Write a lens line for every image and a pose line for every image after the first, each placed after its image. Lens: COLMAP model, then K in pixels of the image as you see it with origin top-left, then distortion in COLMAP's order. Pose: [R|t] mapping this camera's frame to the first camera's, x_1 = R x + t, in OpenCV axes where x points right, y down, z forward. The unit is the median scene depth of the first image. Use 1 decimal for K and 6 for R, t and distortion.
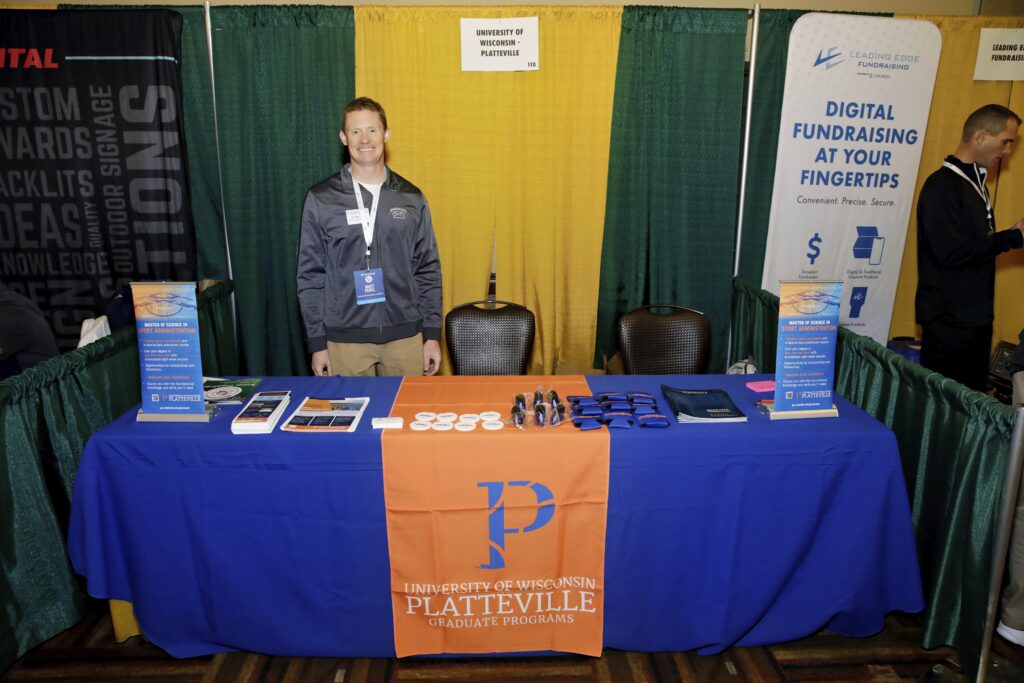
lens RADIAL K [[716.7, 0, 512.8], [0, 716.7, 345.7], [0, 0, 1]] dist [0.004194, 0.048505]
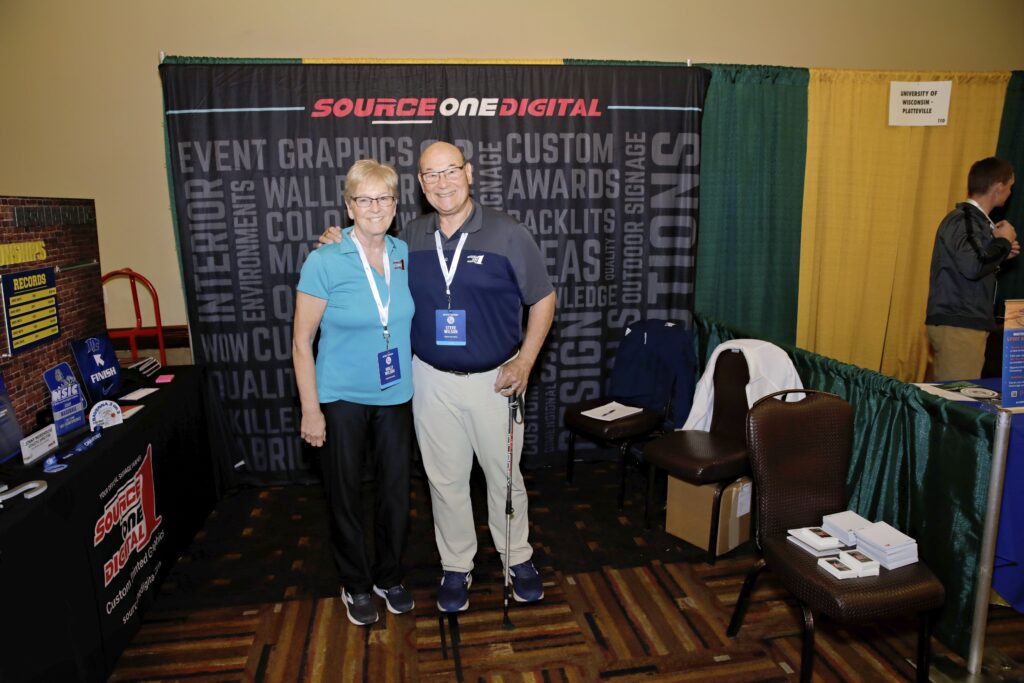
lens RADIAL K [[716.7, 0, 506.4], [0, 716.7, 346.9], [0, 0, 1]] dist [0.004194, 0.048505]
pose [[0.970935, -0.041618, 0.235696, -0.990955], [0.055385, 0.997105, -0.052093, 0.008269], [-0.232846, 0.063633, 0.970430, 0.018258]]
